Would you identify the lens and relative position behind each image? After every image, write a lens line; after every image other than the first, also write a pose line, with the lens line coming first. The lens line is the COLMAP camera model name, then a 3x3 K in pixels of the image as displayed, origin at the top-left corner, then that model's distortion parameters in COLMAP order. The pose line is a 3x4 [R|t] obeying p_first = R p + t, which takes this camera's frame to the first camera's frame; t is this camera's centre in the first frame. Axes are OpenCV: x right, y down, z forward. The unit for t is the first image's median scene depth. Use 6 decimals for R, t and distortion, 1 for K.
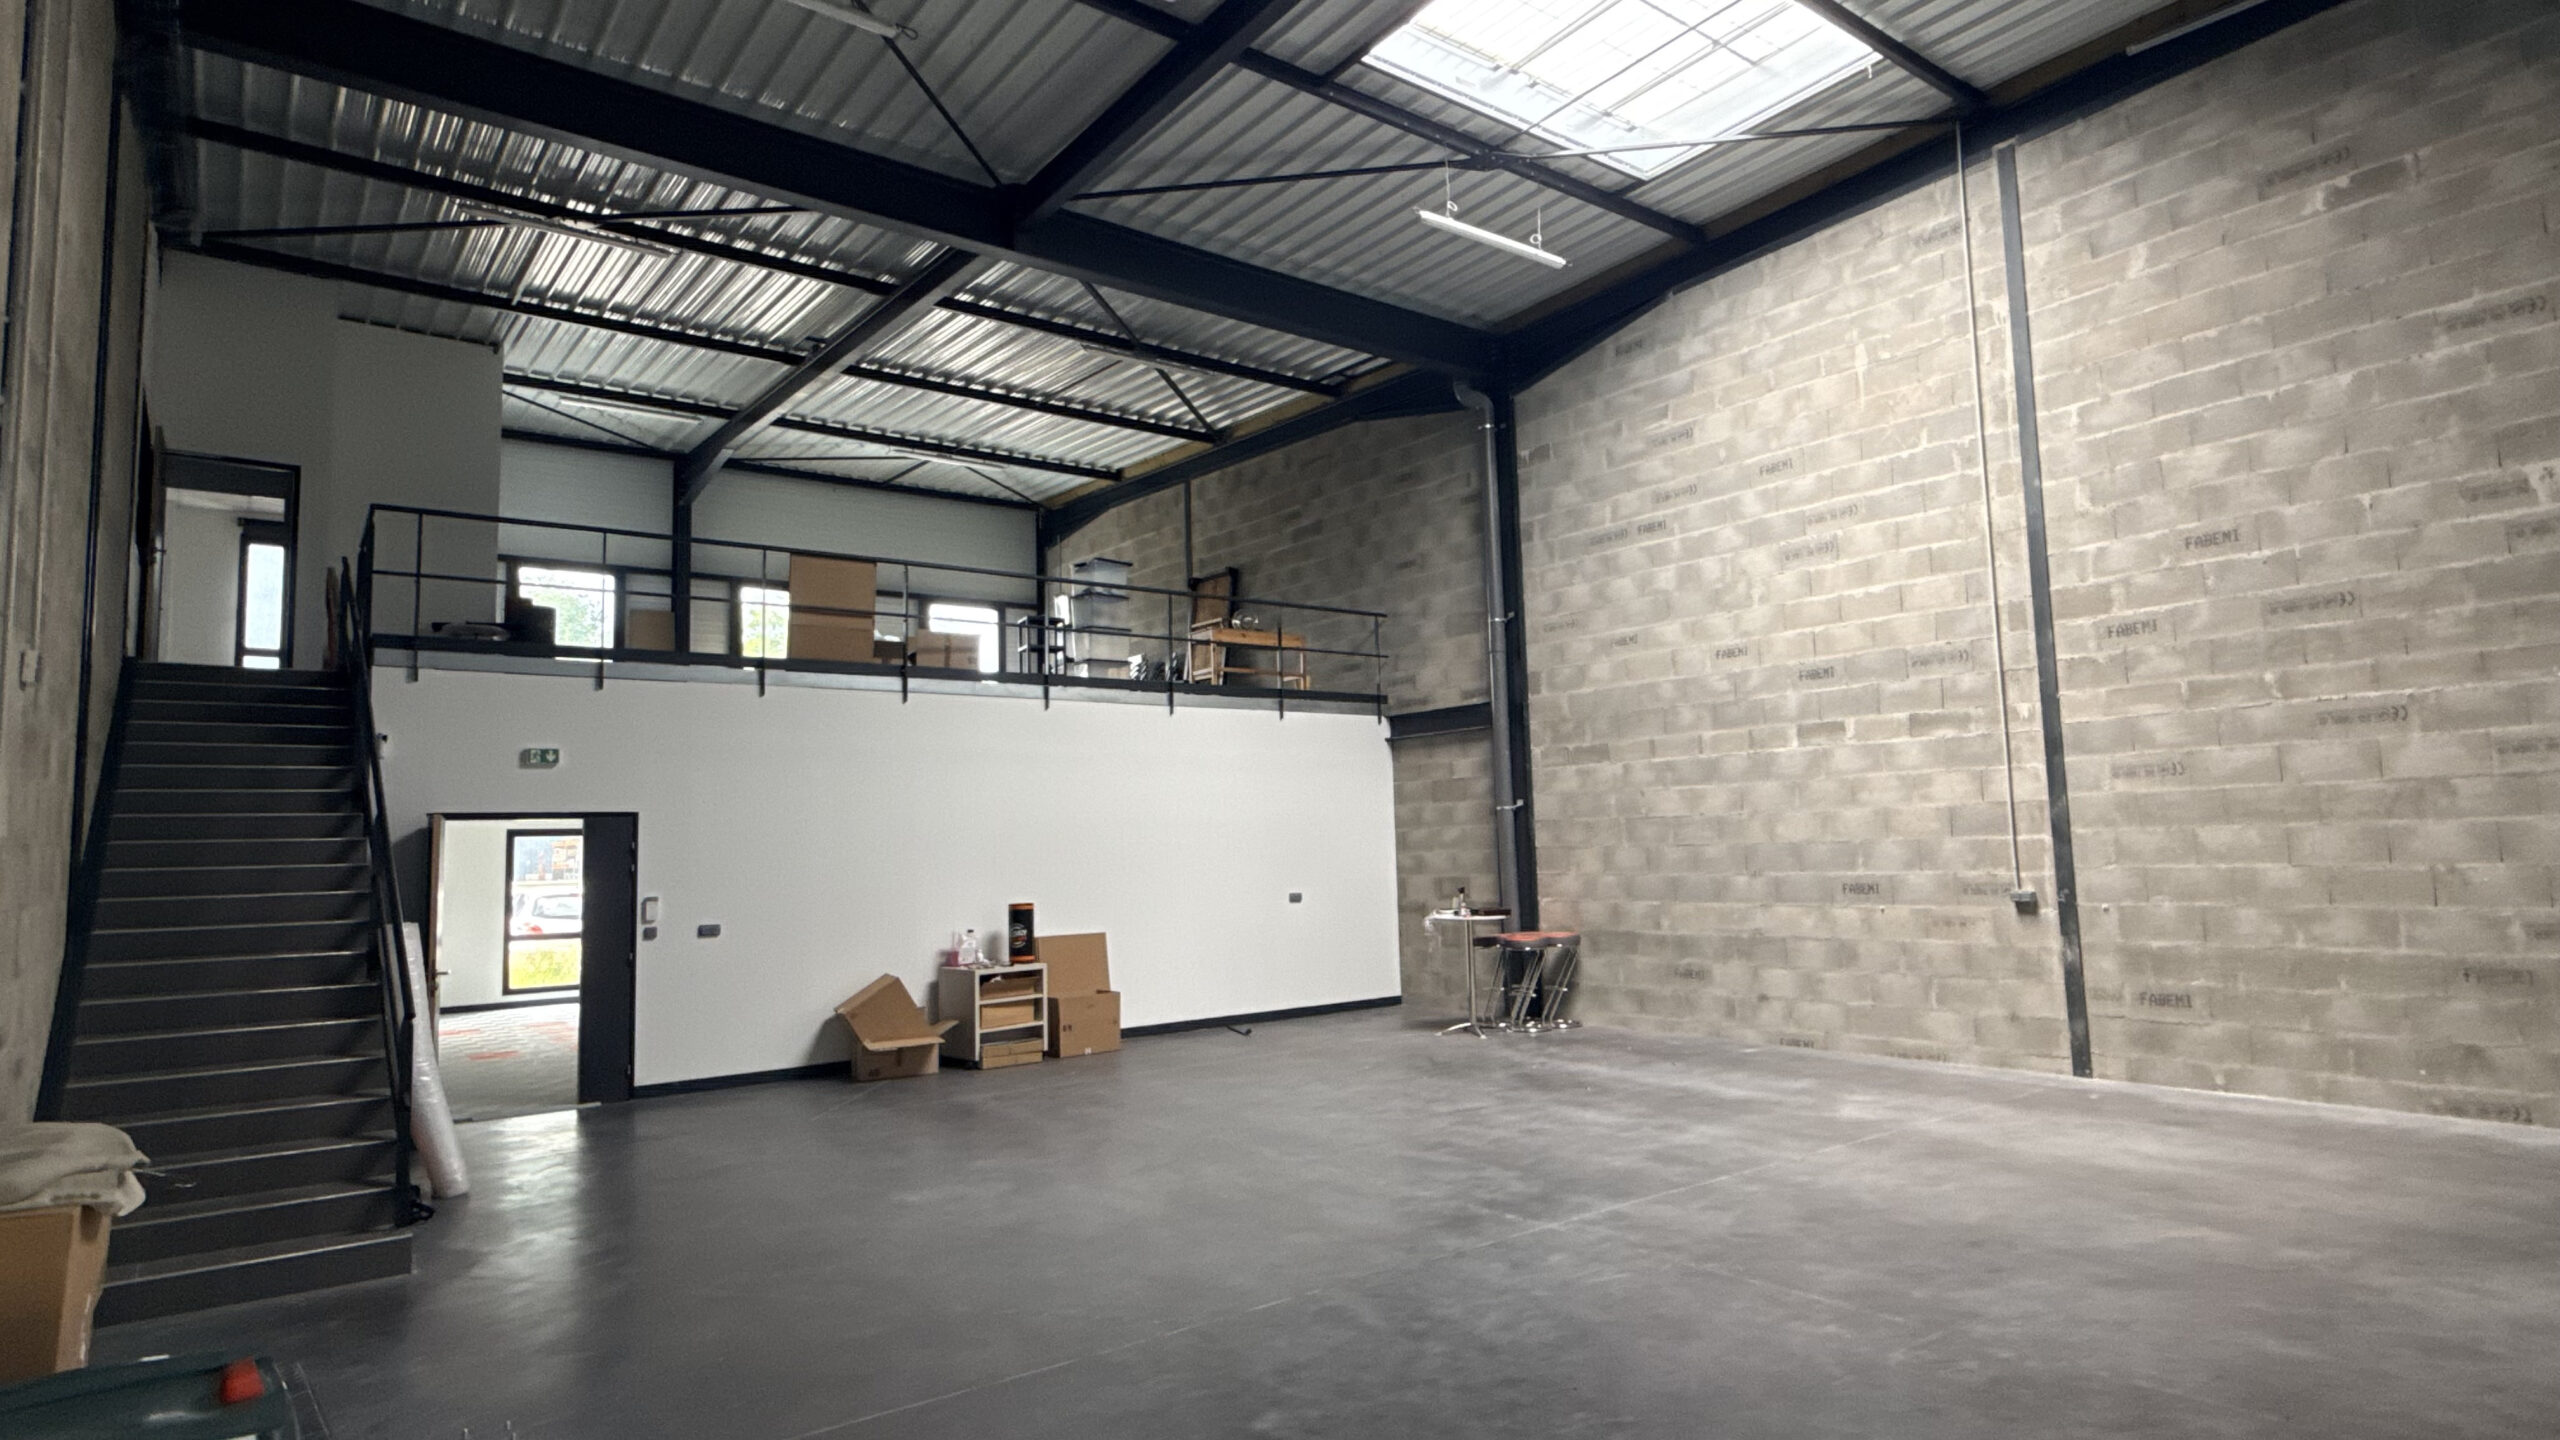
lens RADIAL K [[1377.5, 0, 1281.2], [0, 1377.5, 720.7], [0, 0, 1]] dist [-0.000845, 0.003937]
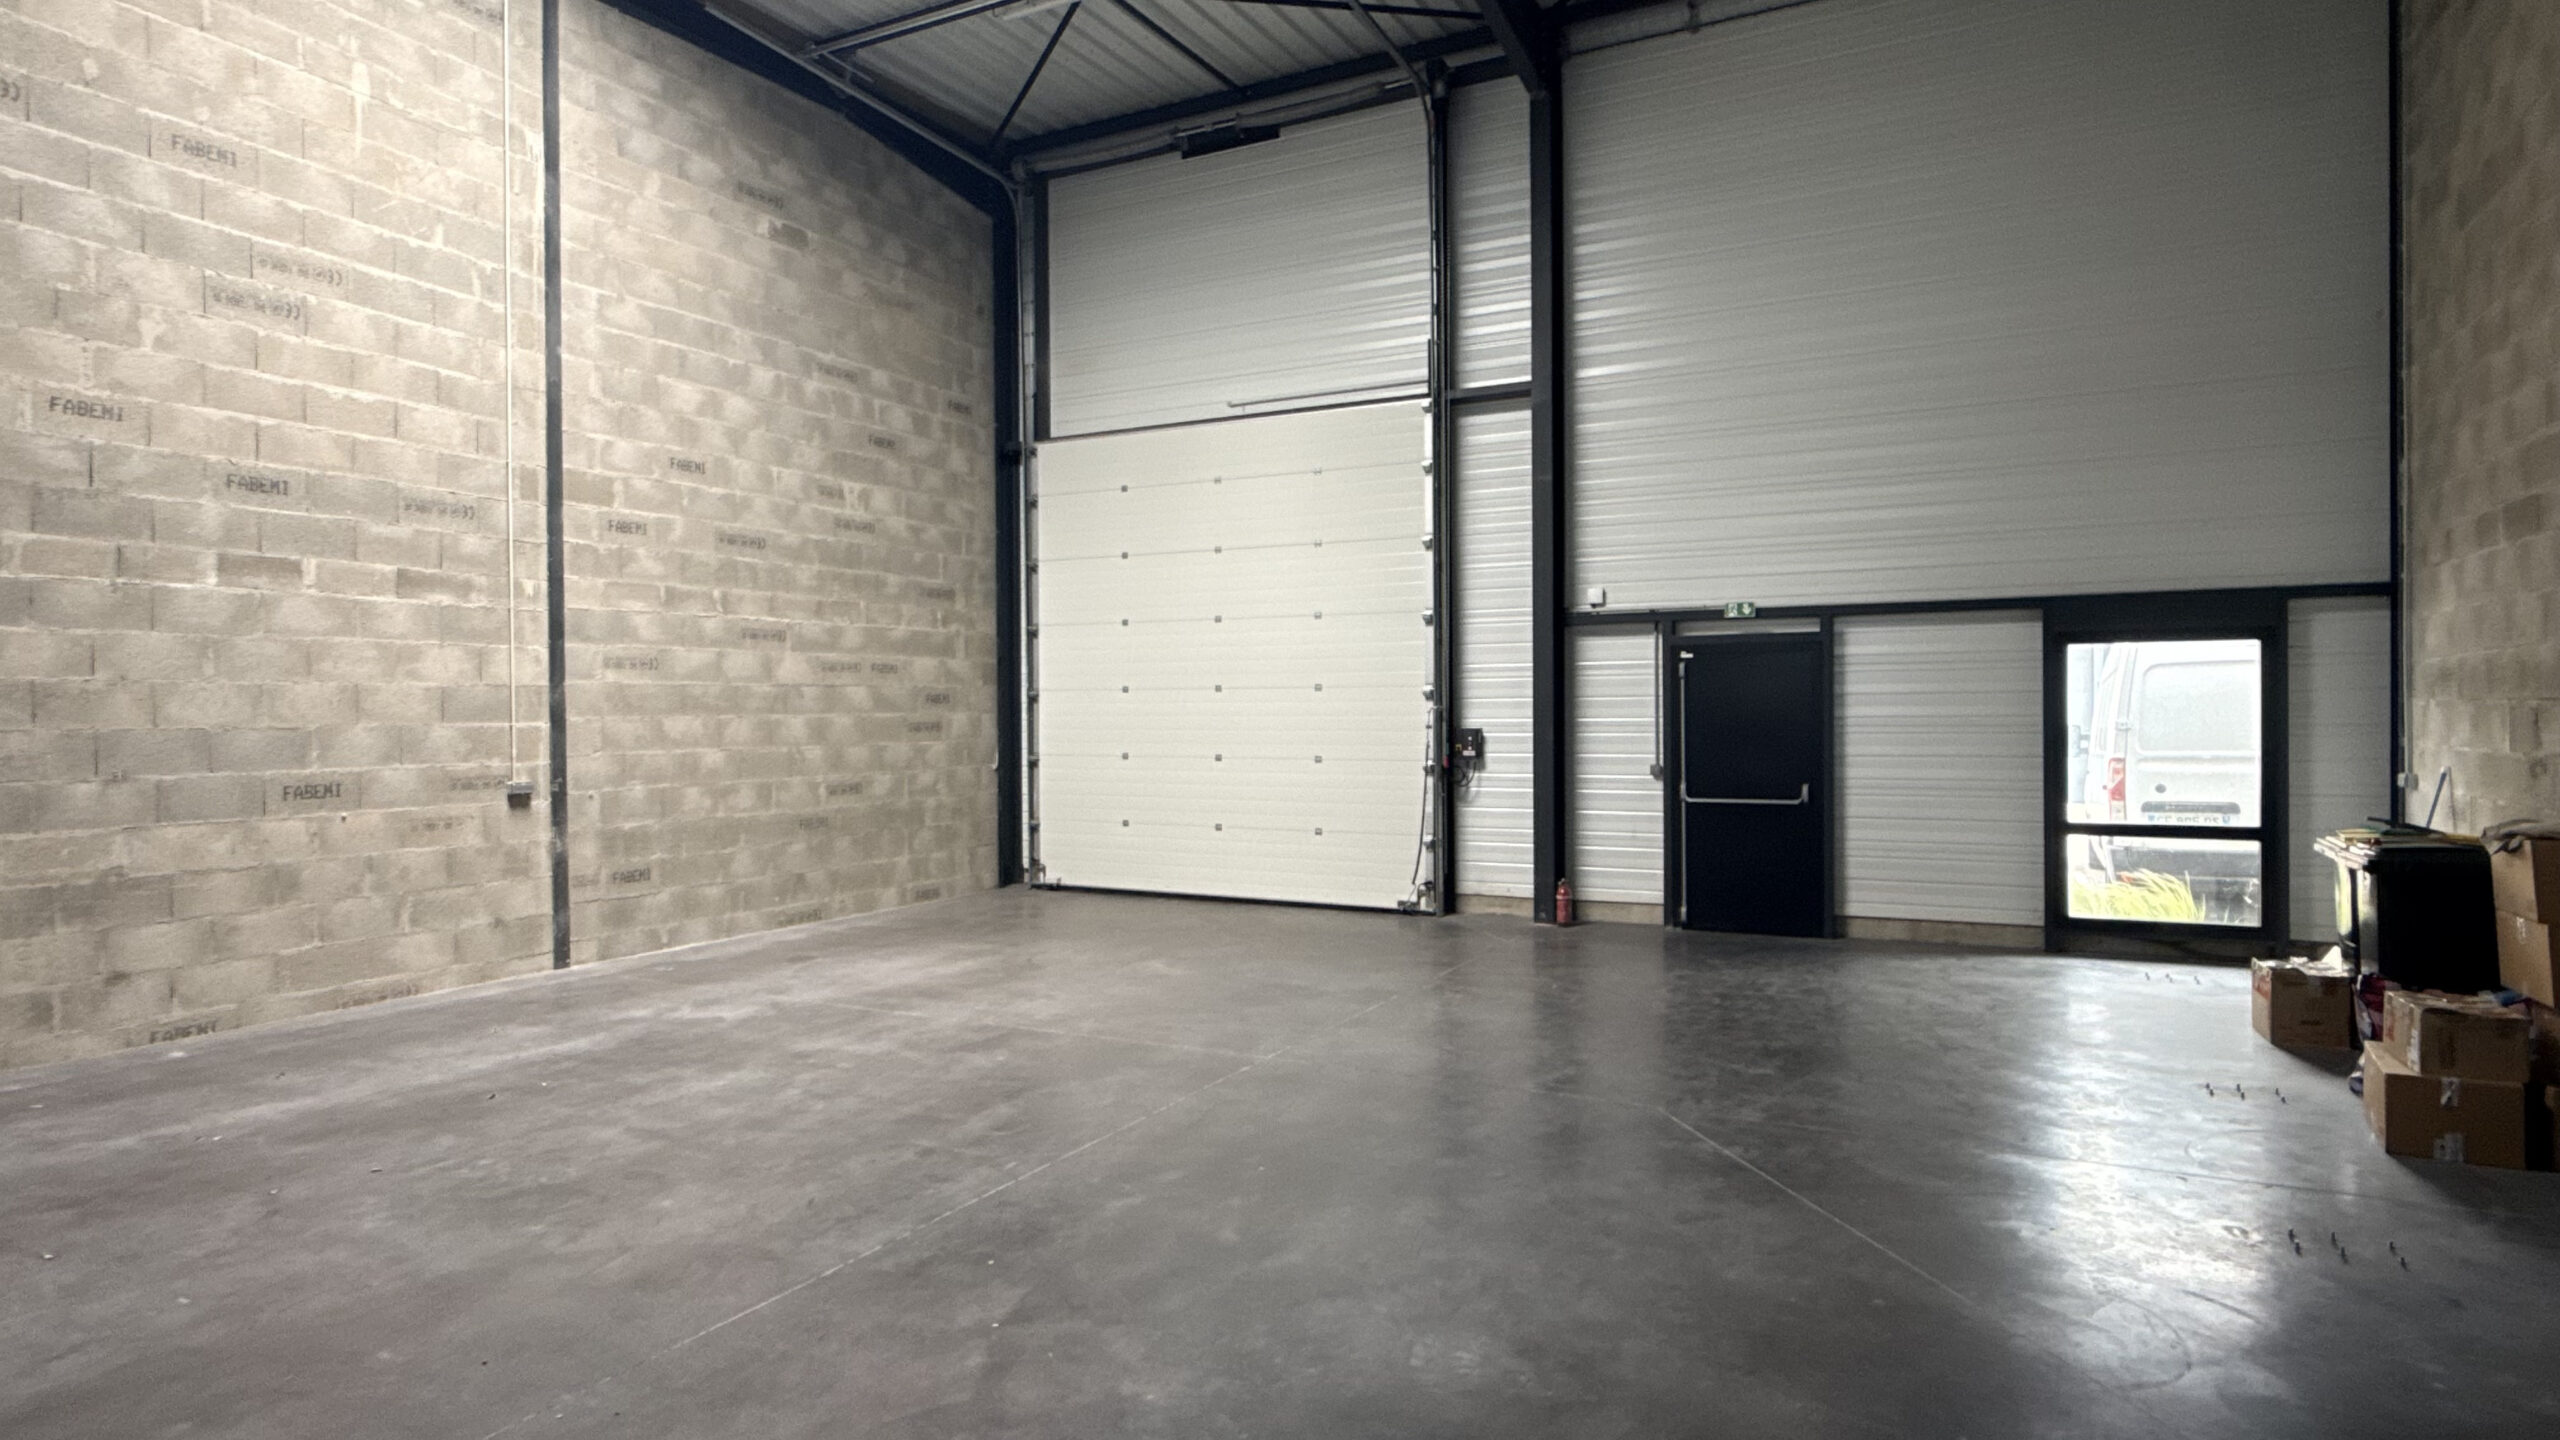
lens RADIAL K [[1377.5, 0, 1282.9], [0, 1377.5, 723.5], [0, 0, 1]] dist [-0.000845, 0.003937]
pose [[-0.424332, 0.022912, 0.905217, -0.496252], [-0.064984, 0.996332, -0.055681, 0.099164], [-0.903172, -0.082452, -0.421286, 0.902235]]
